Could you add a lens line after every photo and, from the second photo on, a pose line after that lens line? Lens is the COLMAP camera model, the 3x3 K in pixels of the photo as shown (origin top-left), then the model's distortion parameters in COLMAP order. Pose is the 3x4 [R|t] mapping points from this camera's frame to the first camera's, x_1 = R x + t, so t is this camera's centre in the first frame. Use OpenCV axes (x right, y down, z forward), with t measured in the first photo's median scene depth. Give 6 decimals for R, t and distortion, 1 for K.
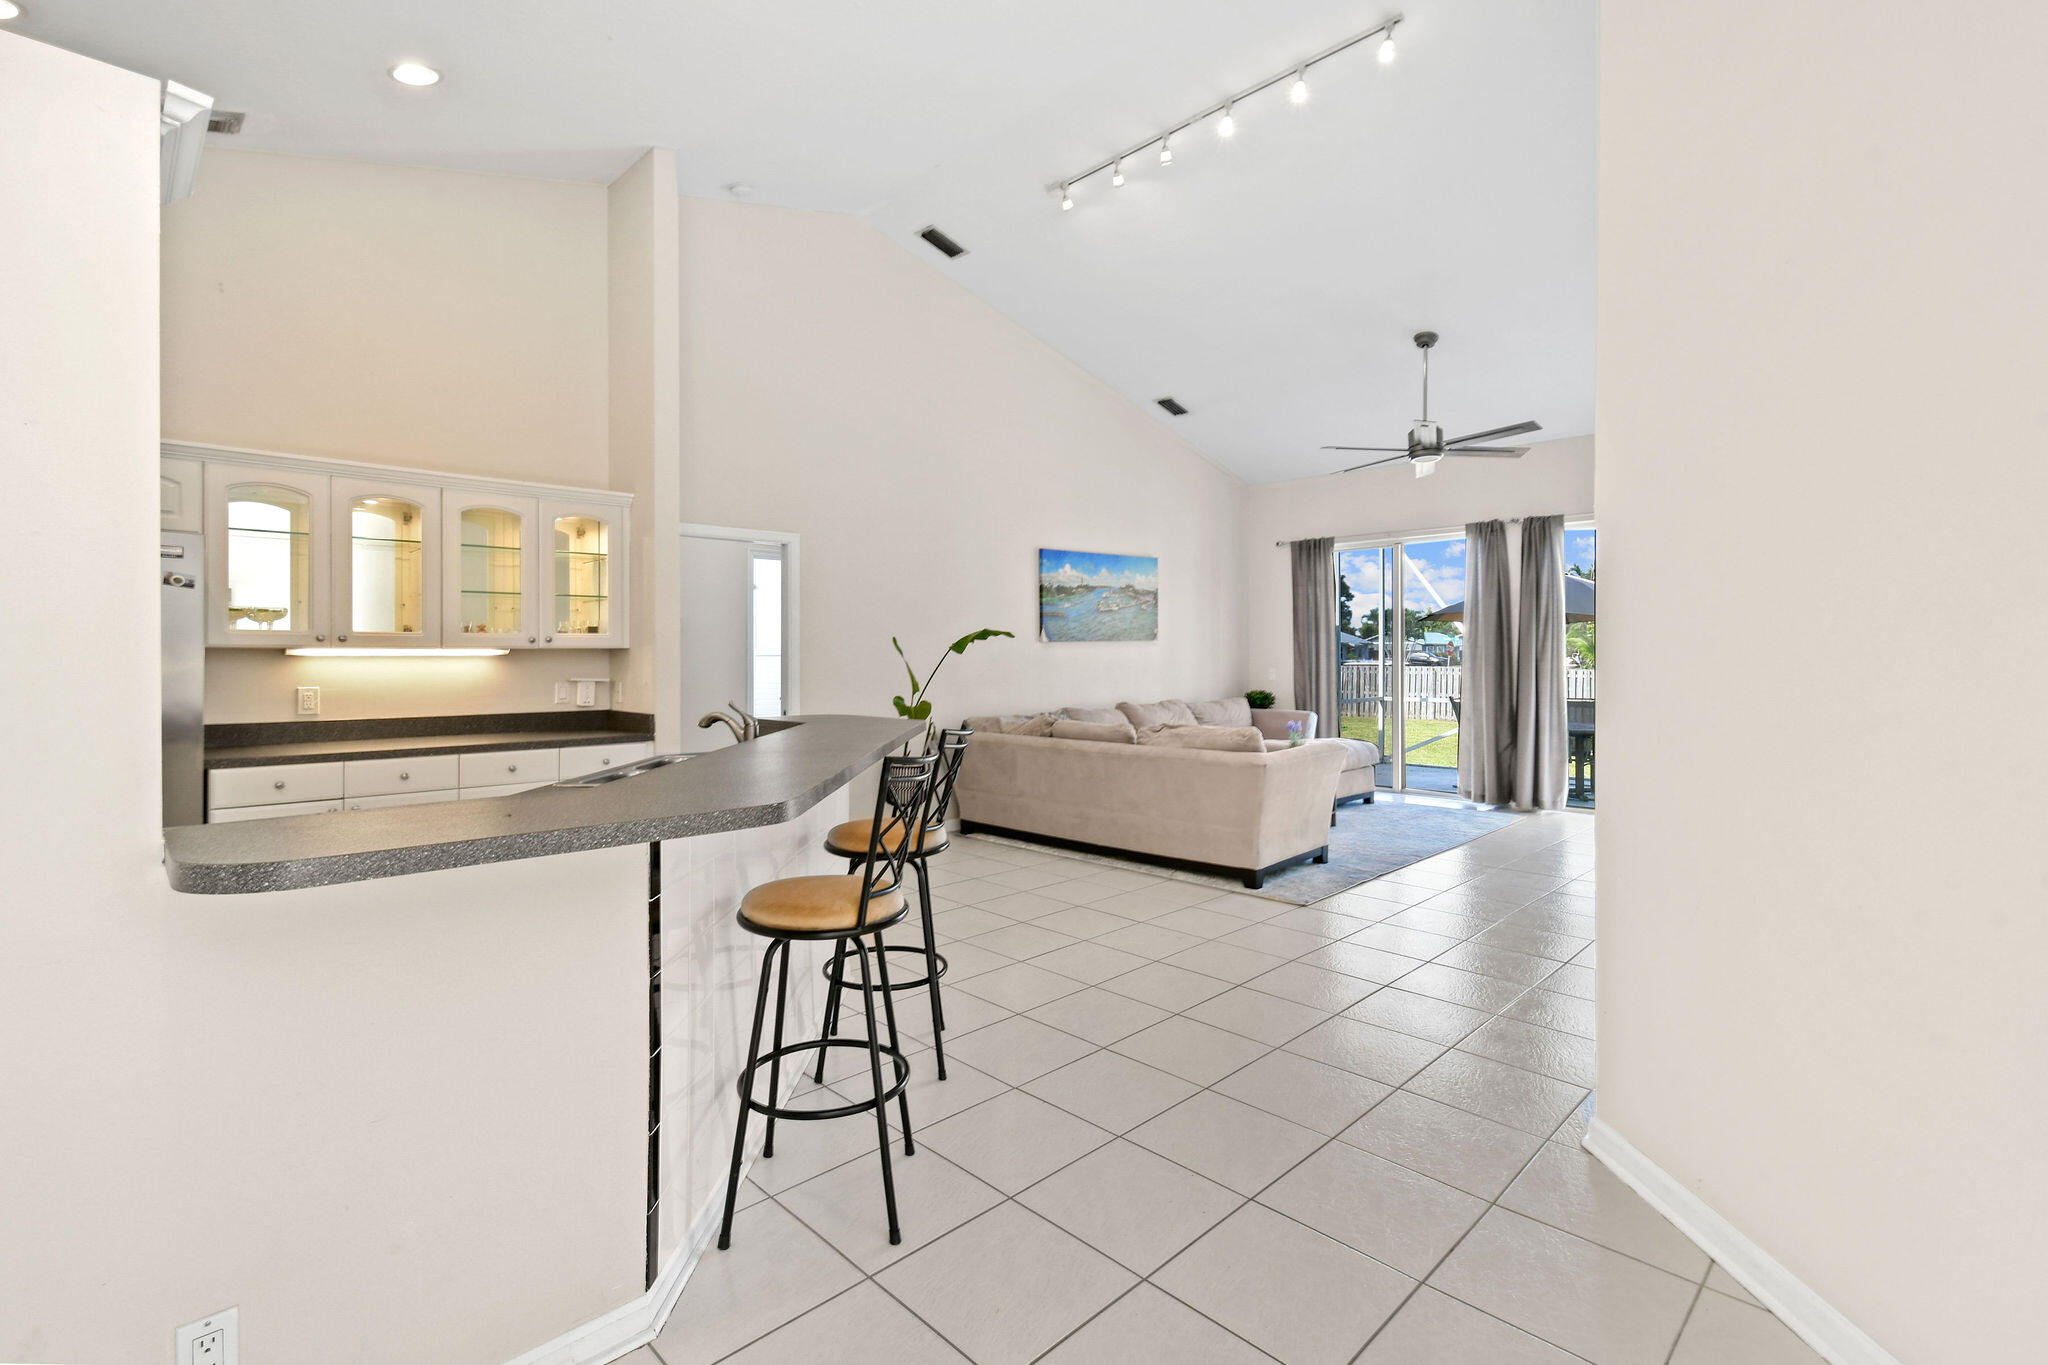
lens RADIAL K [[899.1, 0, 1029.6], [0, 899.1, 658.5], [0, 0, 1]] dist [0.007836, -0.003653]
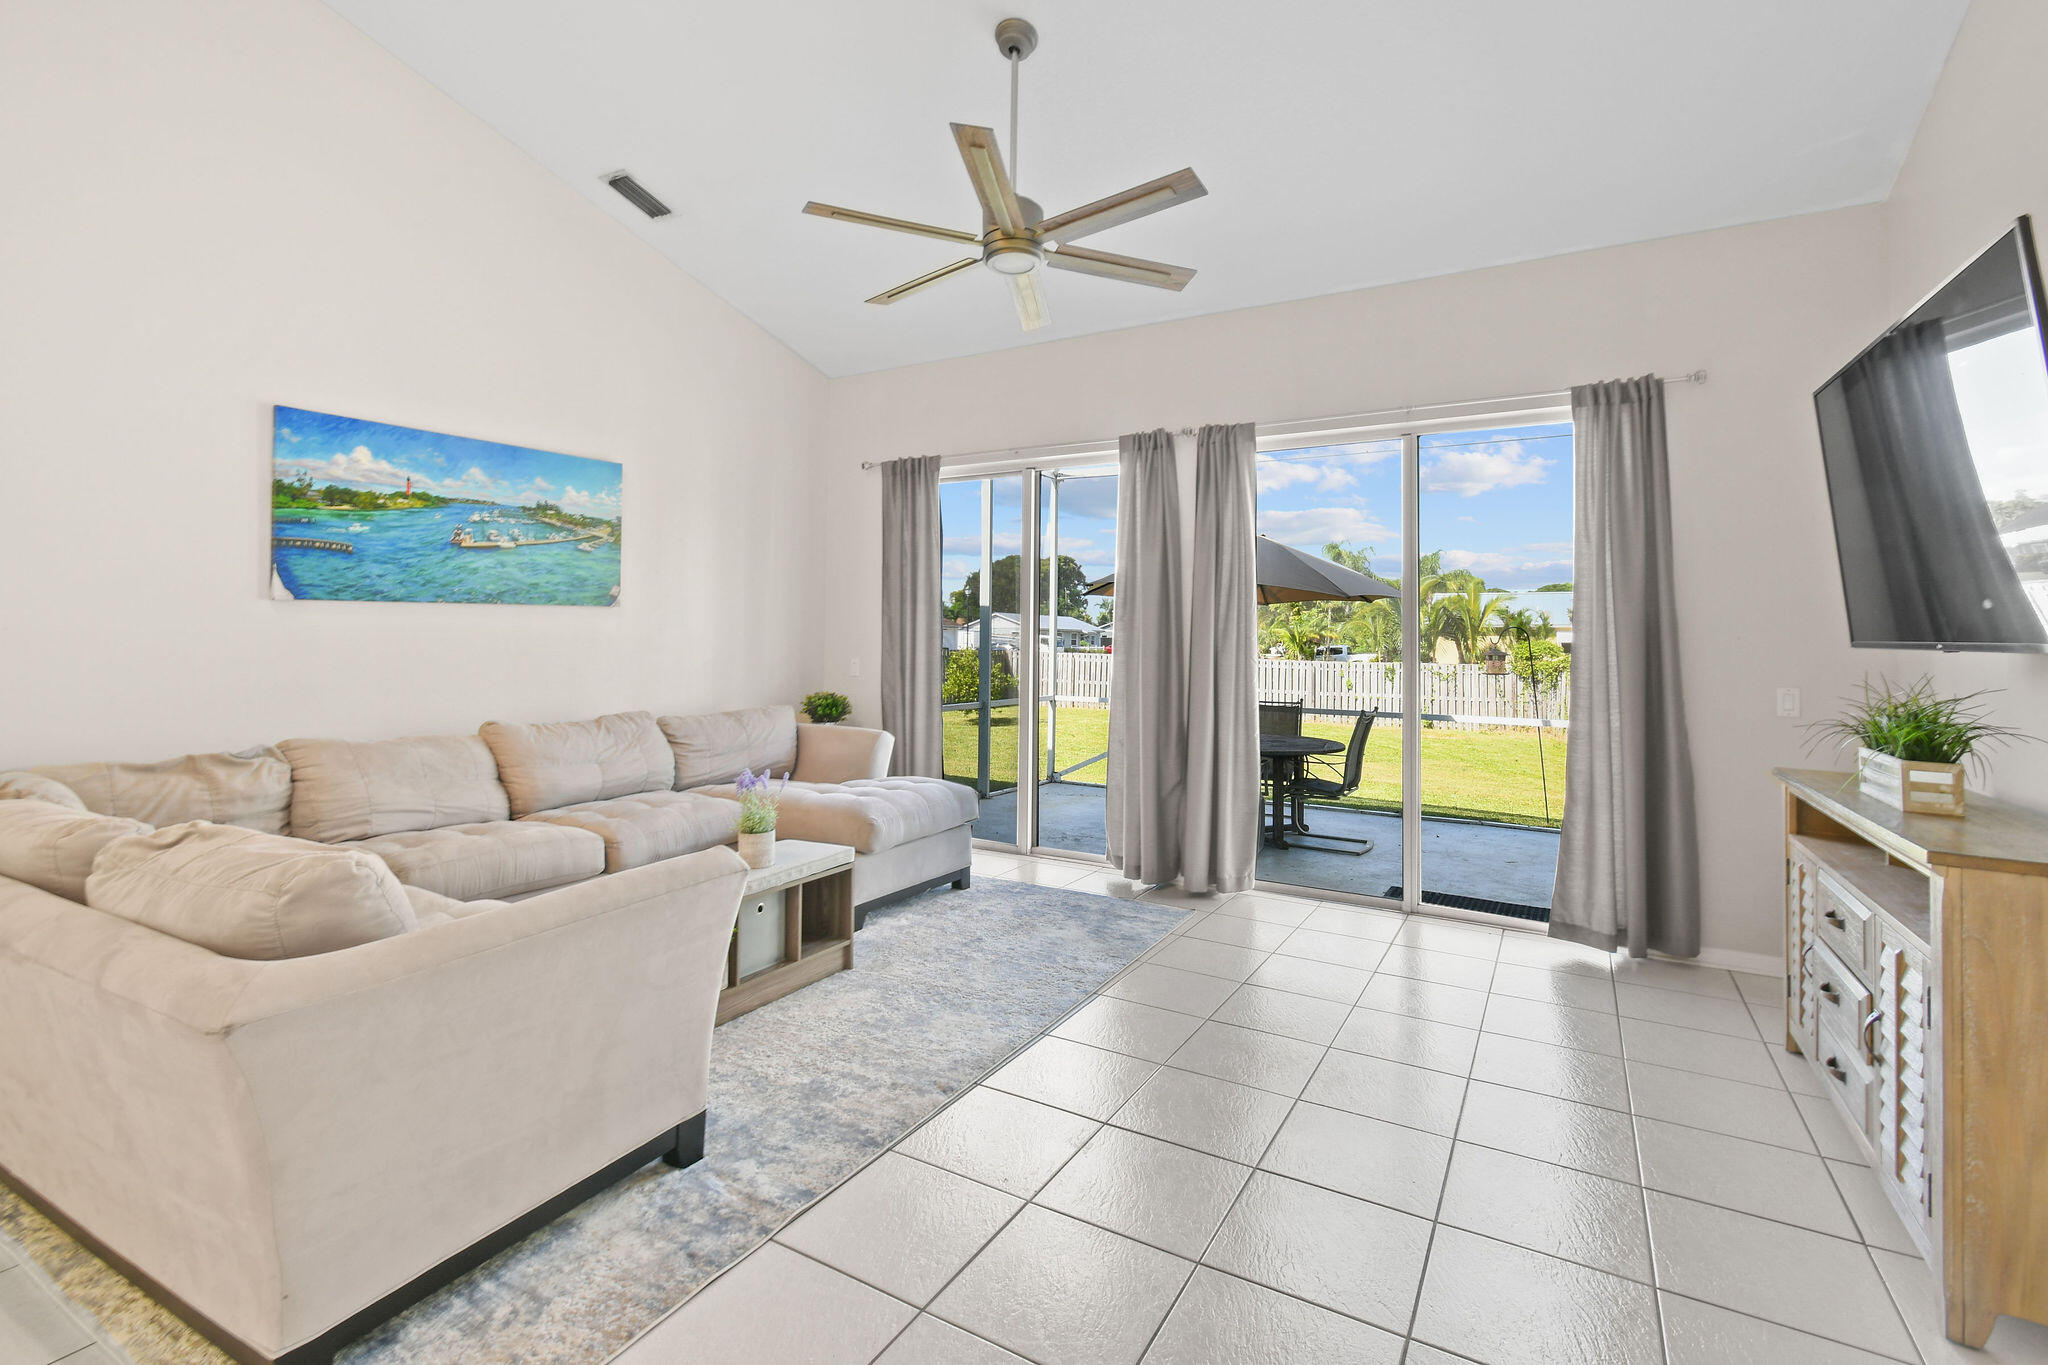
lens RADIAL K [[899.1, 0, 1020.9], [0, 899.1, 605.3], [0, 0, 1]] dist [0.007836, -0.003653]
pose [[0.965190, 0.025932, 0.260260, 0.266991], [-0.014908, 0.998910, -0.044244, -0.000279], [-0.261124, 0.038824, 0.964524, 0.427737]]
